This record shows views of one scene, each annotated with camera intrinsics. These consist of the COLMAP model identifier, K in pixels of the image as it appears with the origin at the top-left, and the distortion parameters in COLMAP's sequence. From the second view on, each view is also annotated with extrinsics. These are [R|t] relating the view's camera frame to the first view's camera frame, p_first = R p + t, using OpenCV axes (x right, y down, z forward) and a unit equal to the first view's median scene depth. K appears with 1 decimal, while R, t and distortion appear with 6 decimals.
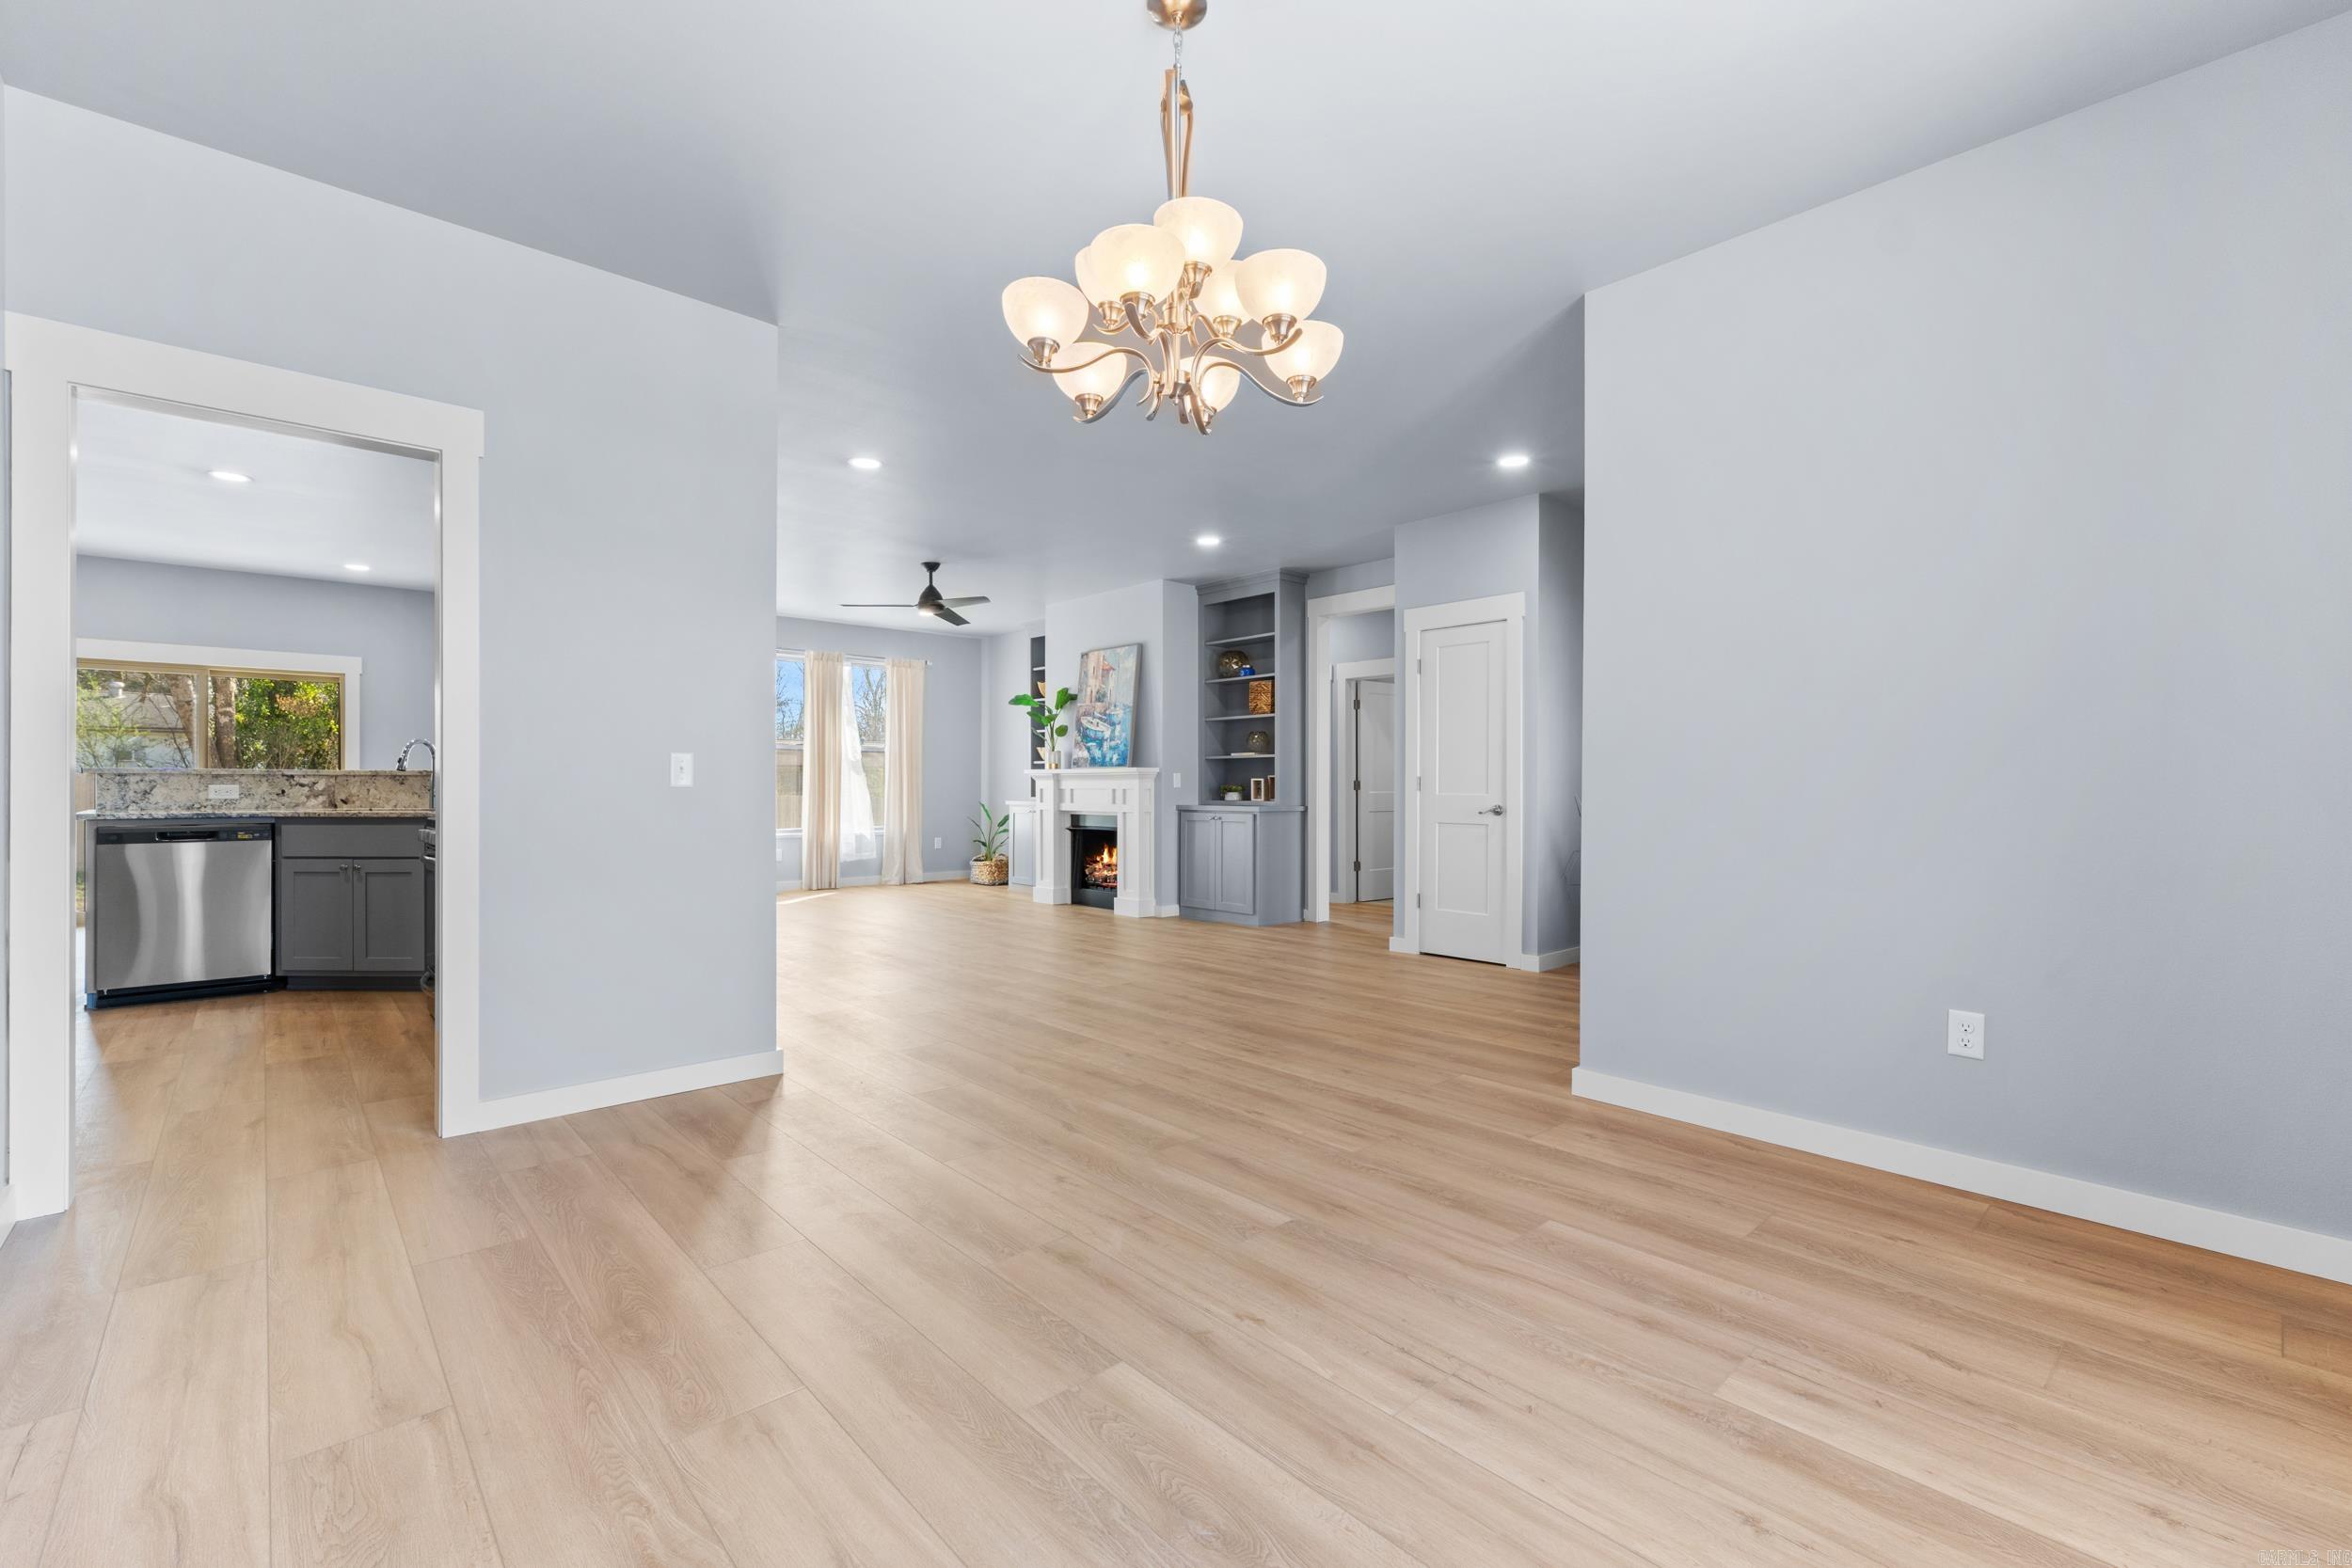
lens RADIAL K [[999.2, 0, 1184.7], [0, 999.2, 786.0], [0, 0, 1]] dist [-0.000173, 0.002685]
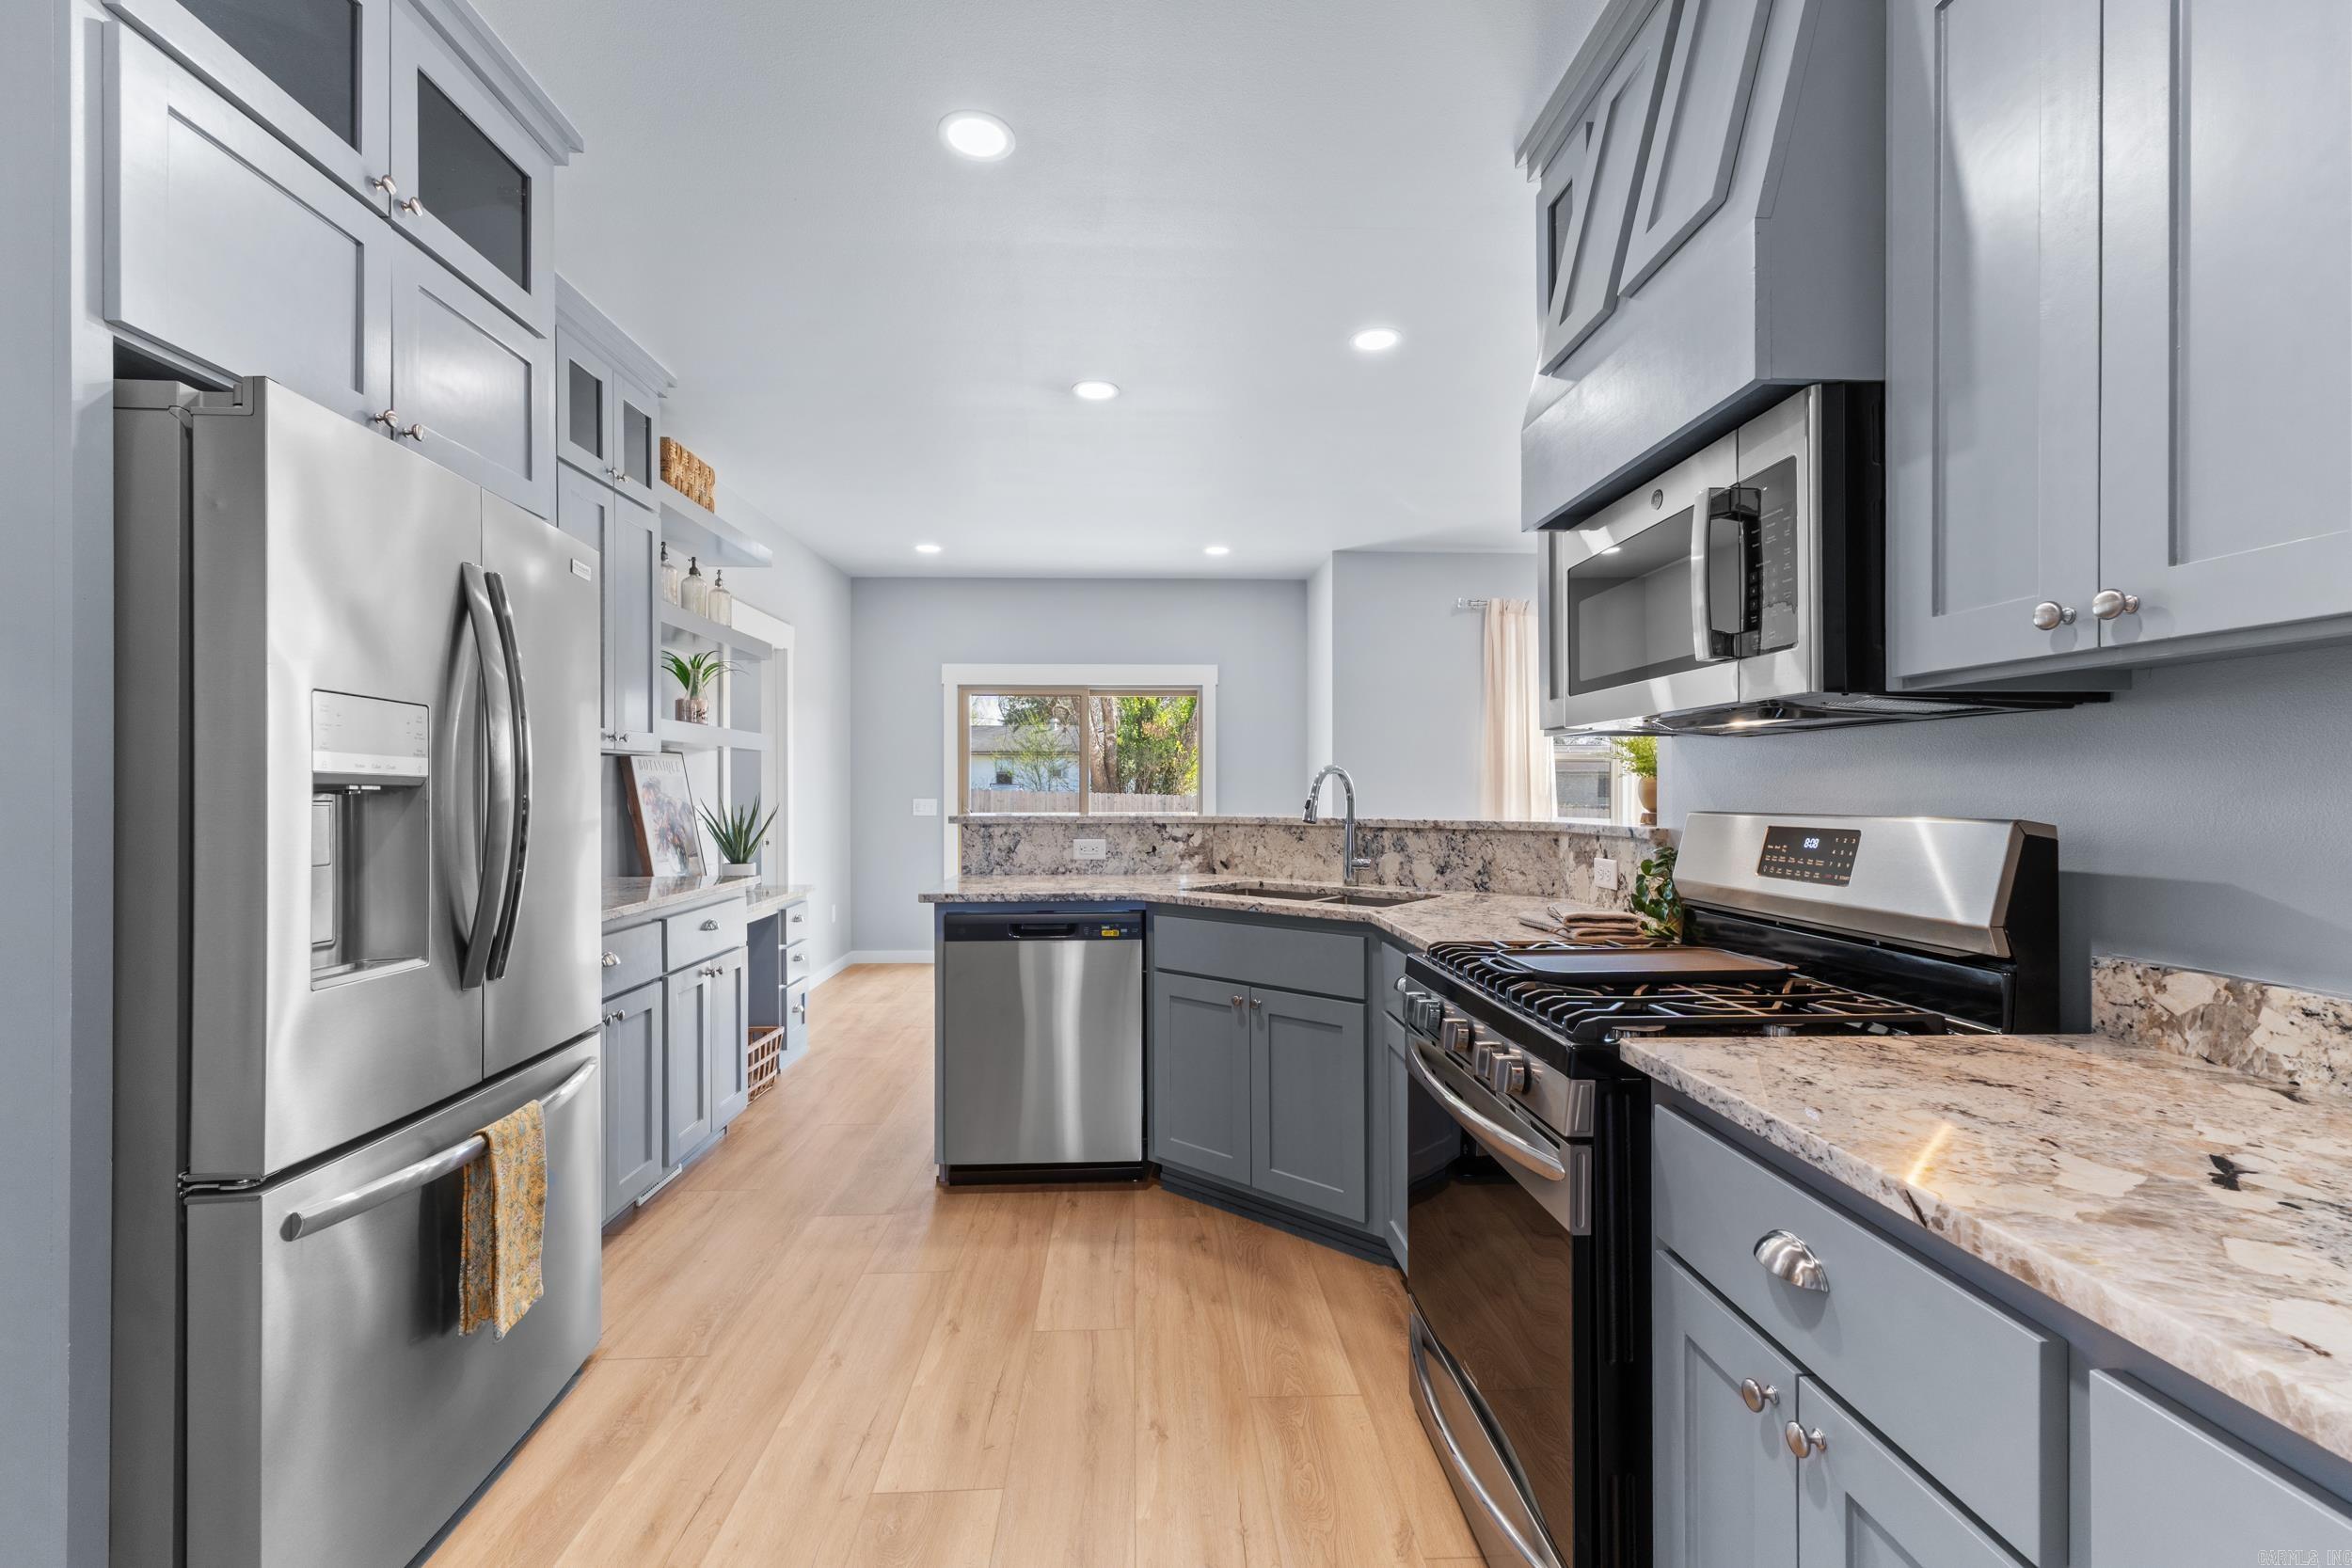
lens RADIAL K [[999.2, 0, 1191.3], [0, 999.2, 792.3], [0, 0, 1]] dist [-0.000173, 0.002685]
pose [[0.773047, -0.002114, -0.634346, -0.310788], [0.003520, 0.999993, 0.000956, -0.021709], [0.634340, -0.002972, 0.773049, 0.339303]]
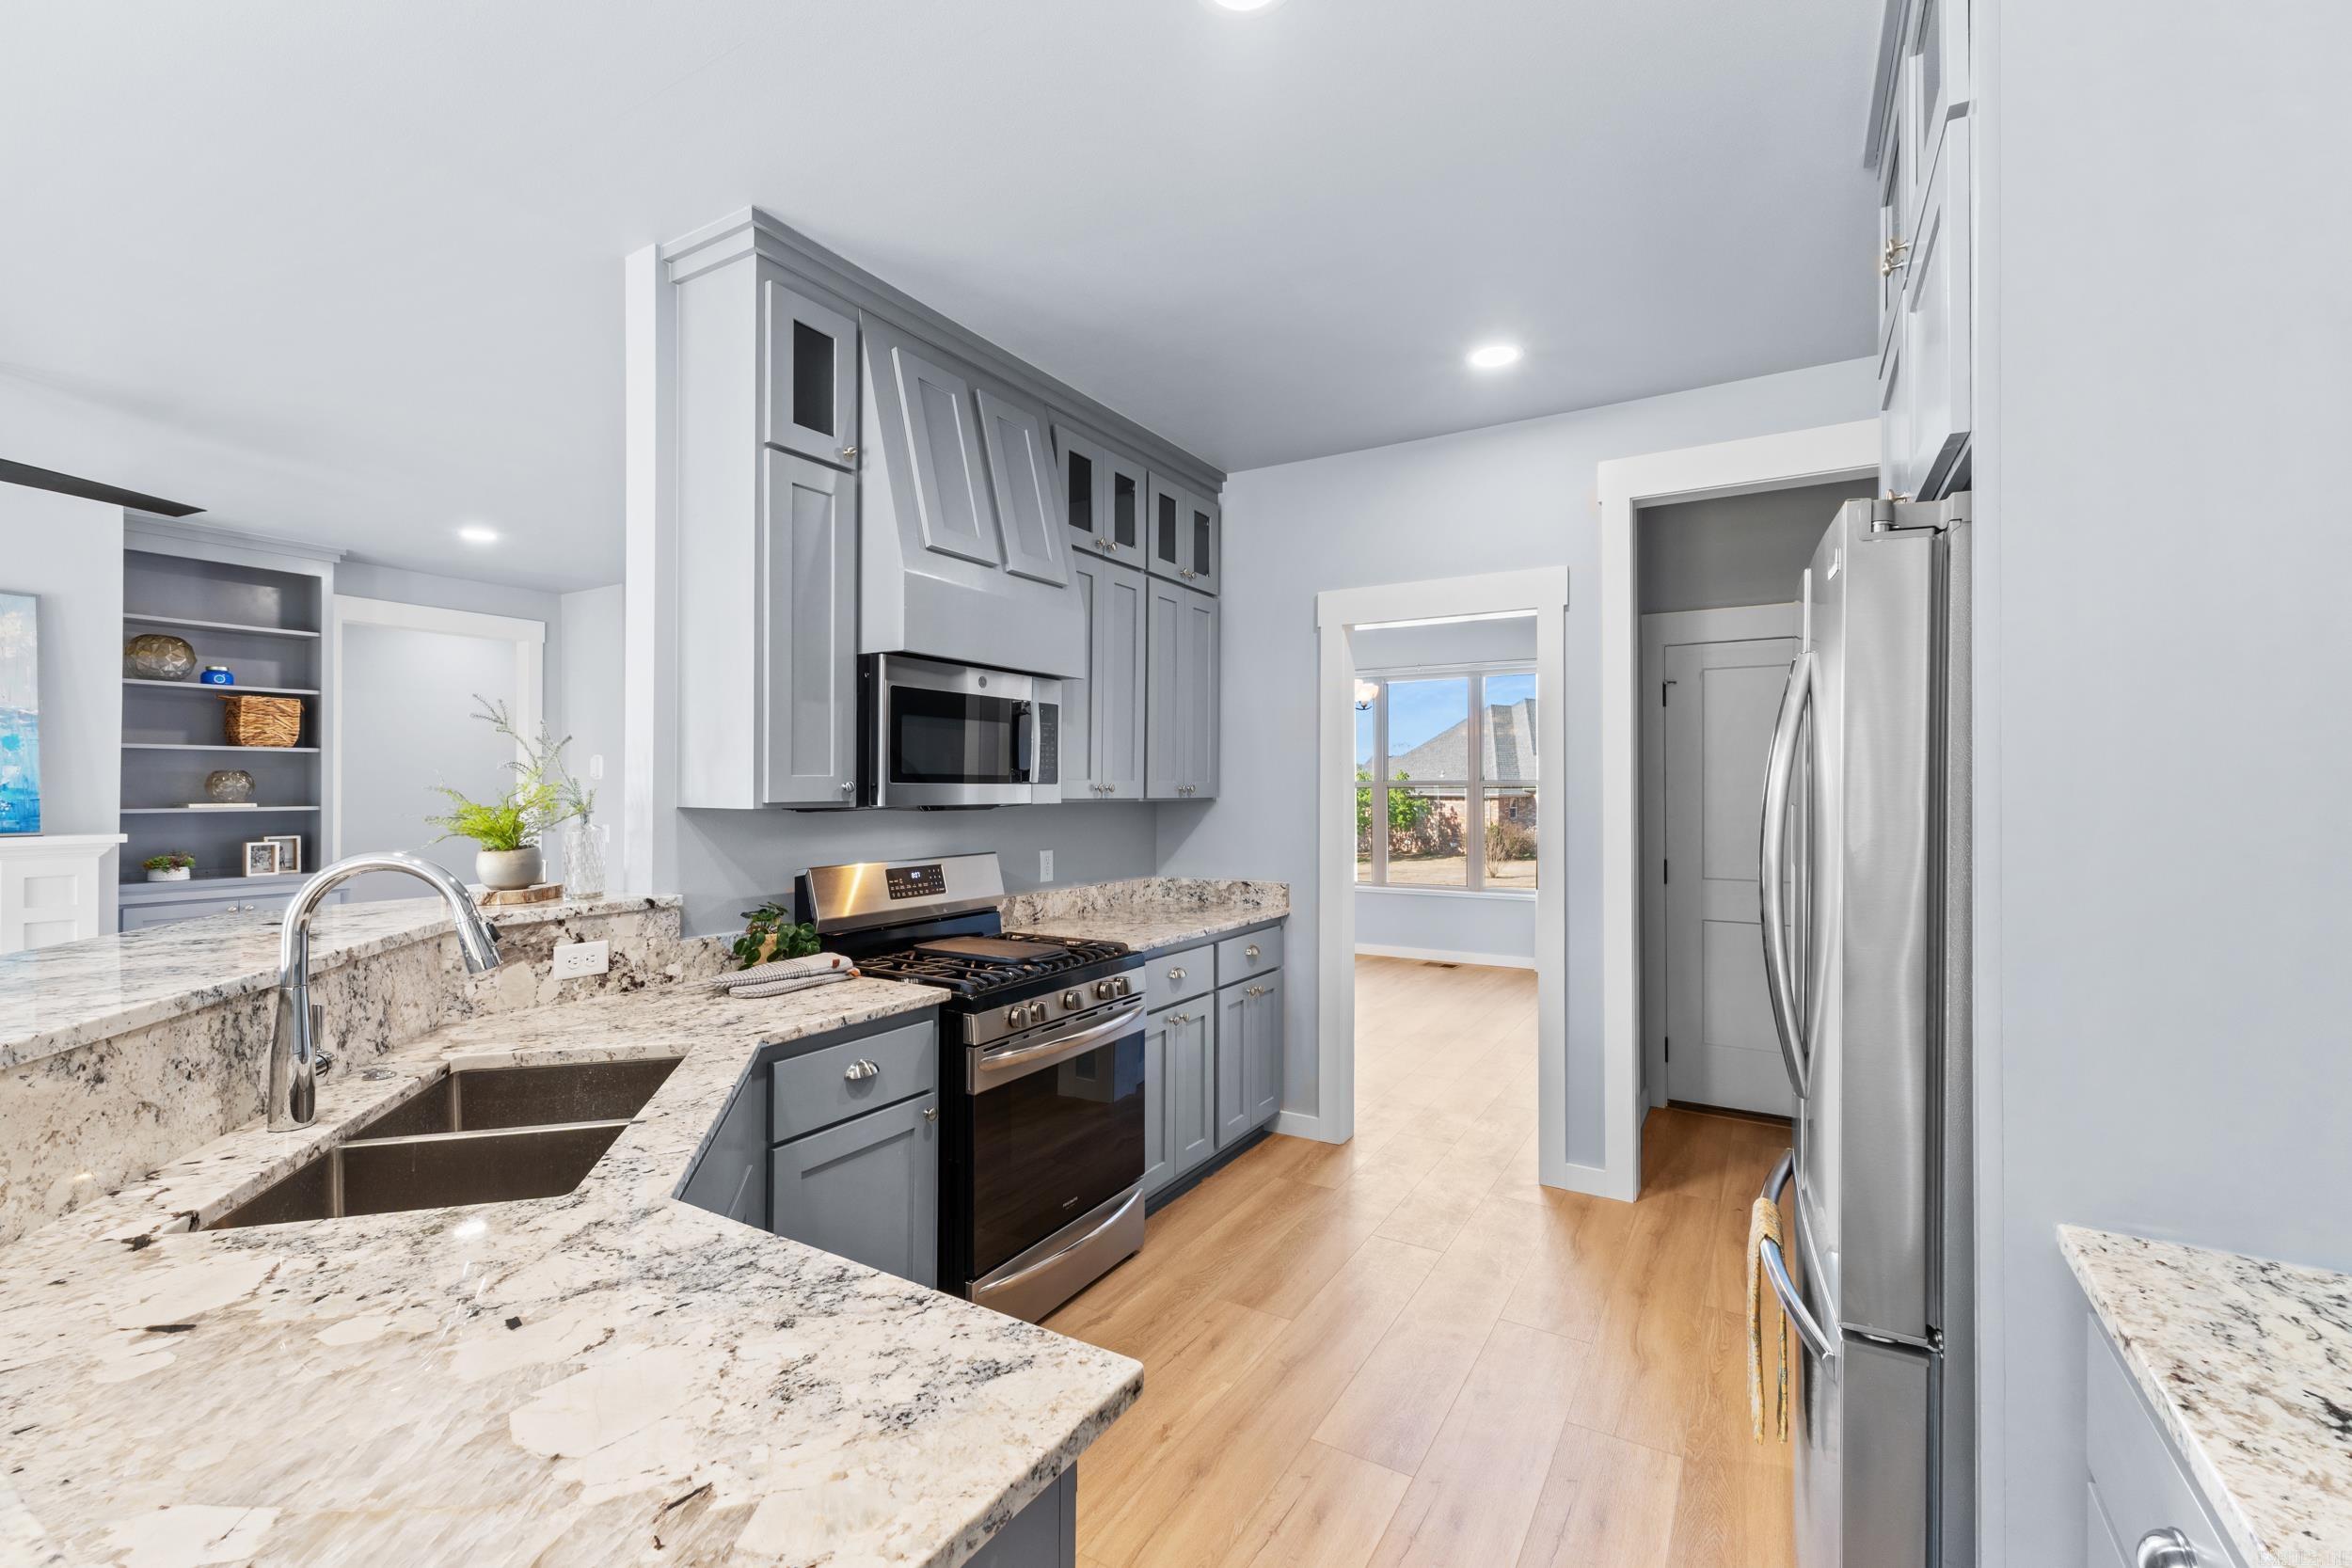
lens RADIAL K [[999.2, 0, 1184.8], [0, 999.2, 776.6], [0, 0, 1]] dist [-0.000173, 0.002685]
pose [[-0.284901, 0.010222, 0.958502, -0.720950], [0.000739, 0.999945, -0.010444, -0.042805], [-0.958557, -0.002267, -0.284893, 0.584886]]
